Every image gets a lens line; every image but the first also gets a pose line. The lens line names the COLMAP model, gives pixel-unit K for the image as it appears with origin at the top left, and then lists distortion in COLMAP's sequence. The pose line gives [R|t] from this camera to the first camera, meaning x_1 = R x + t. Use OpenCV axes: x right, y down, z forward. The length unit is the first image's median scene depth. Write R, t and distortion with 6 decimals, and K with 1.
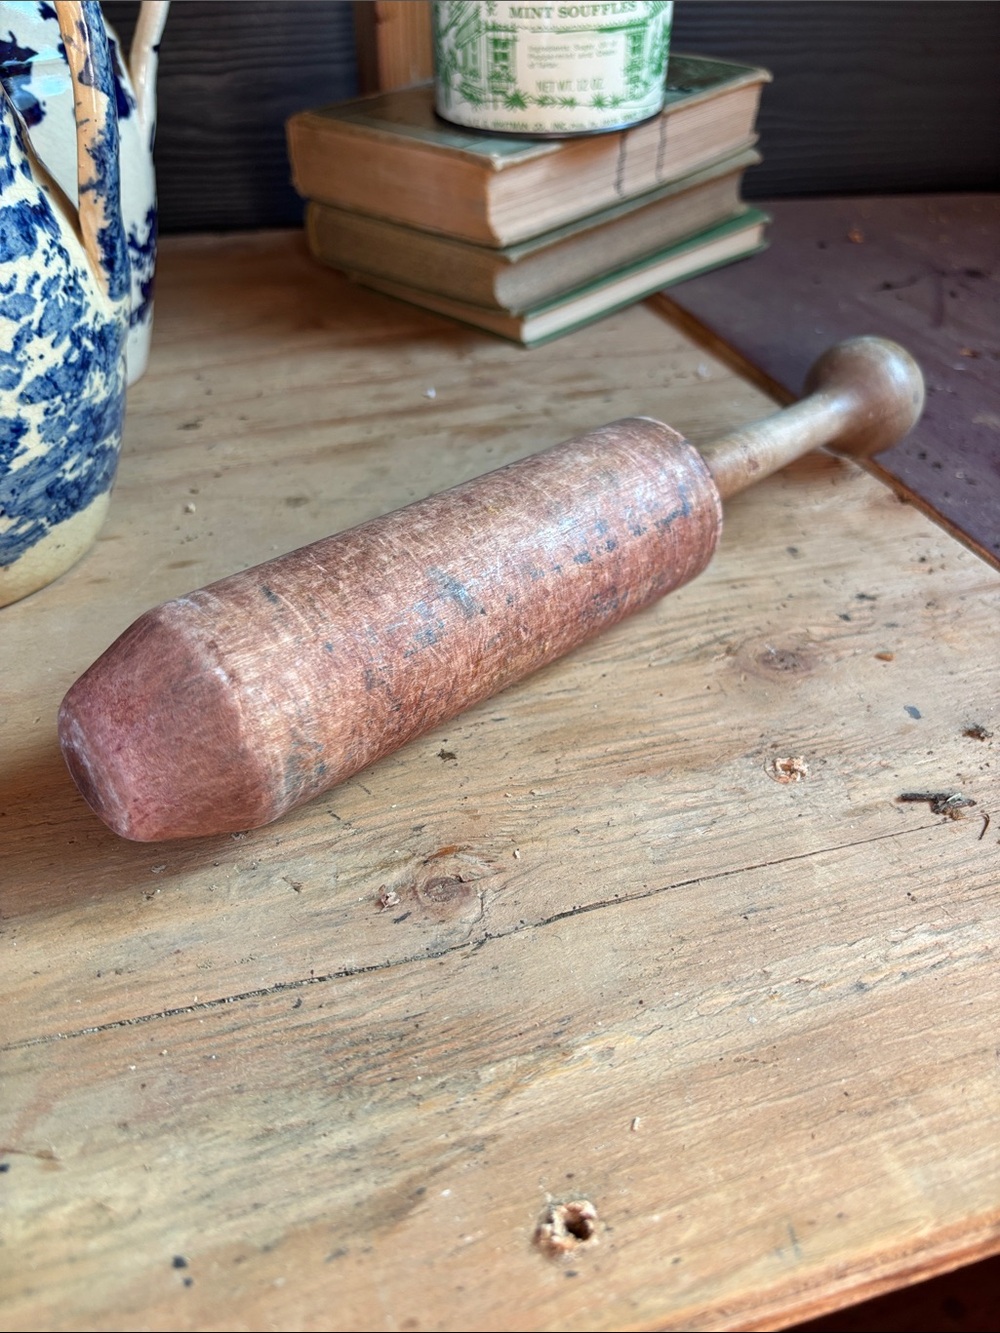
lens RADIAL K [[1004.6, 0, 496.2], [0, 1004.6, 668.5], [0, 0, 1]] dist [0.009289, -0.042912]
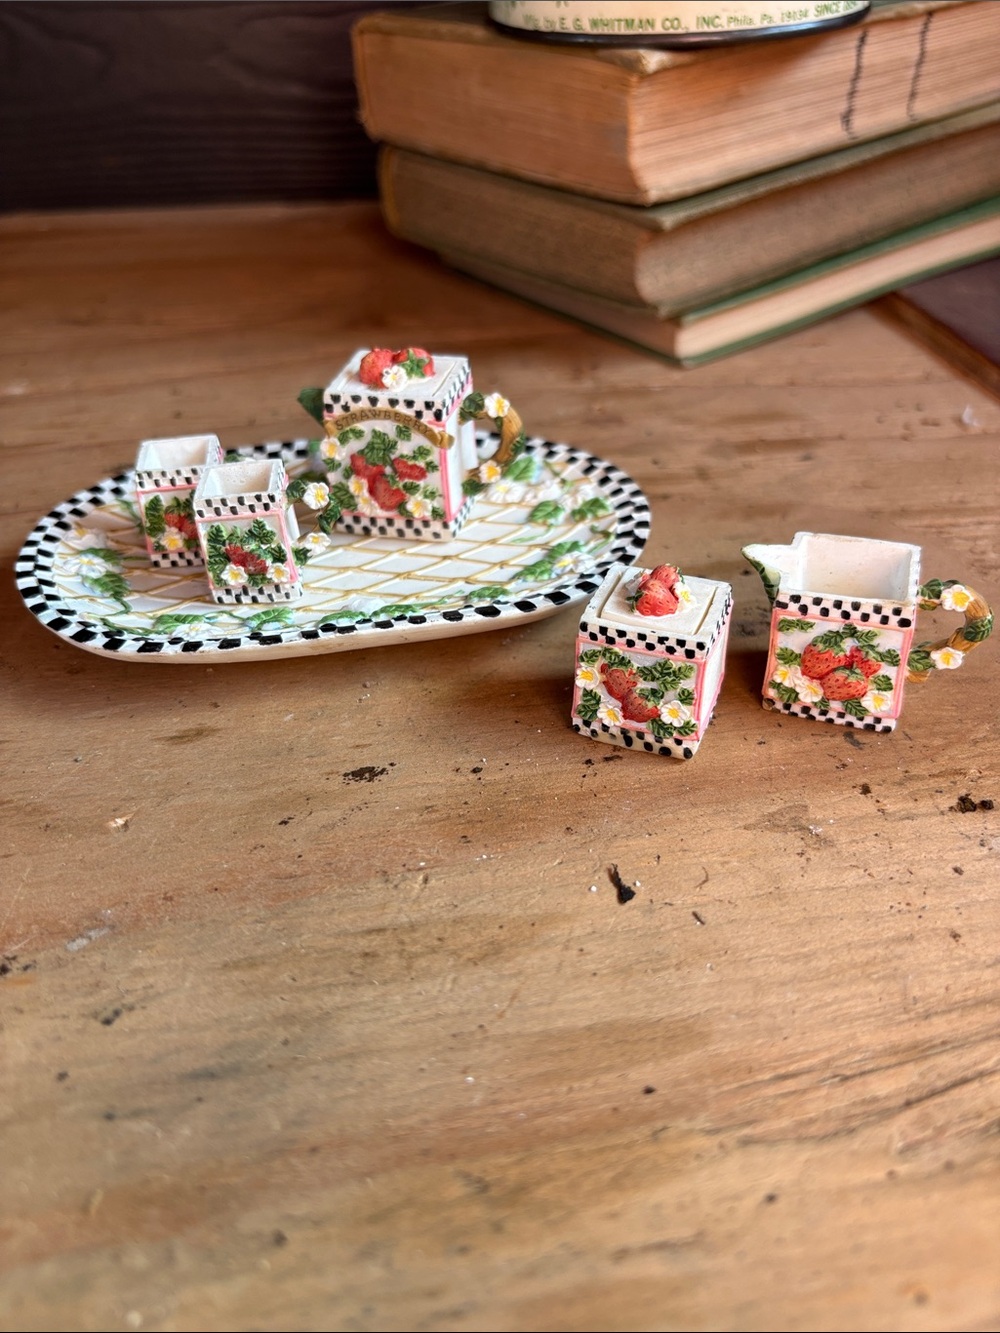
lens RADIAL K [[1027.5, 0, 504.5], [0, 1027.5, 667.2], [0, 0, 1]] dist [-0.025153, 0.008249]
pose [[0.987039, 0.079255, -0.139544, 0.042516], [-0.082329, 0.996471, -0.016383, -0.179008], [0.137753, 0.027659, 0.990080, 0.567921]]
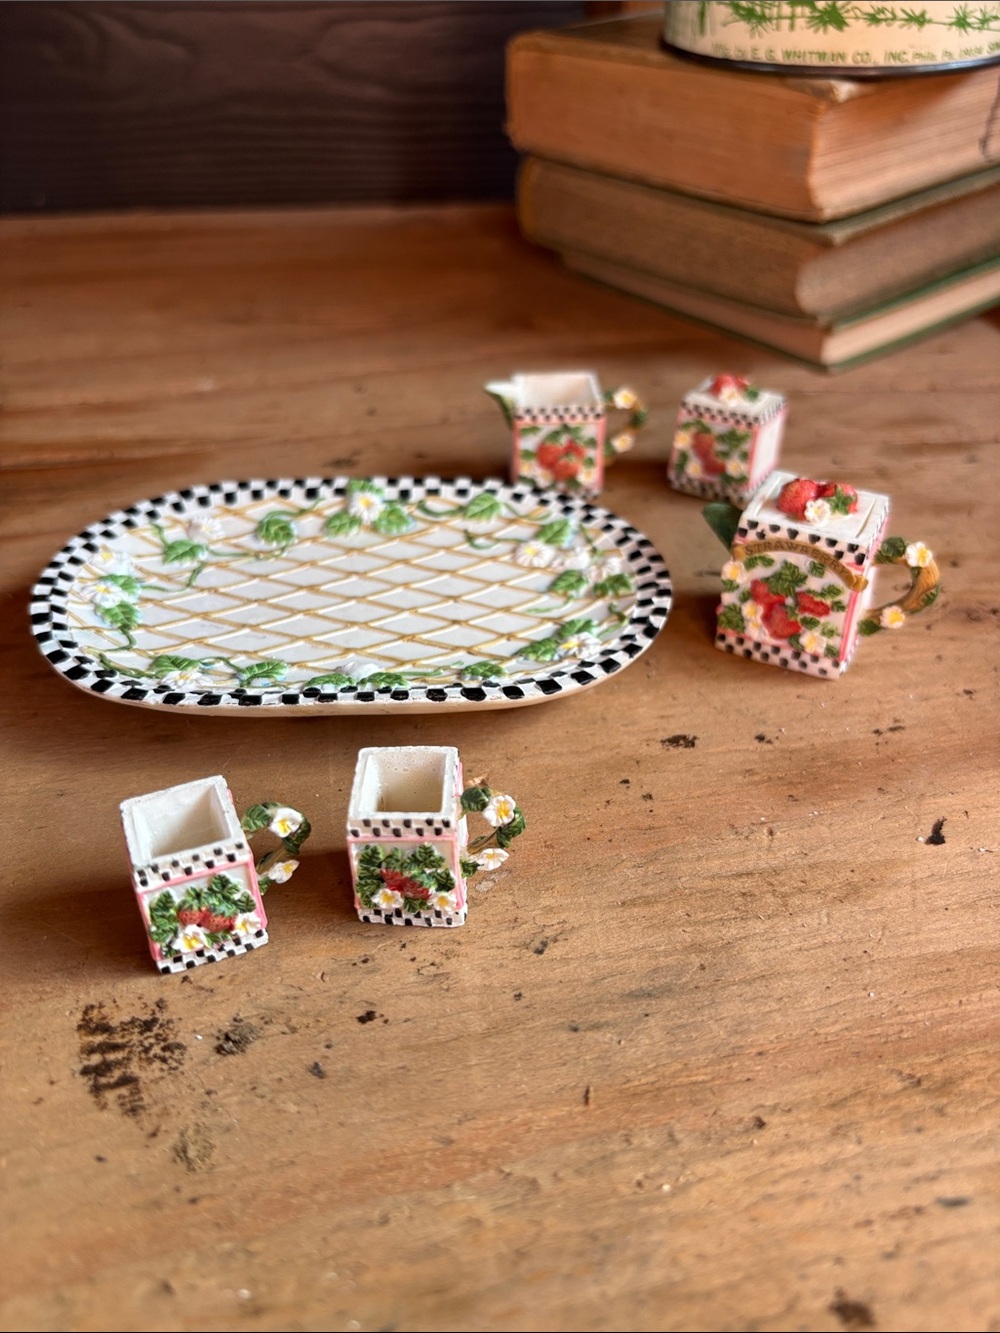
lens RADIAL K [[1027.5, 0, 504.5], [0, 1027.5, 667.2], [0, 0, 1]] dist [-0.025153, 0.008249]
pose [[0.989776, 0.084791, -0.114694, -0.152822], [-0.086893, 0.996127, -0.013445, -0.149525], [0.113110, 0.023274, 0.993310, 0.476441]]
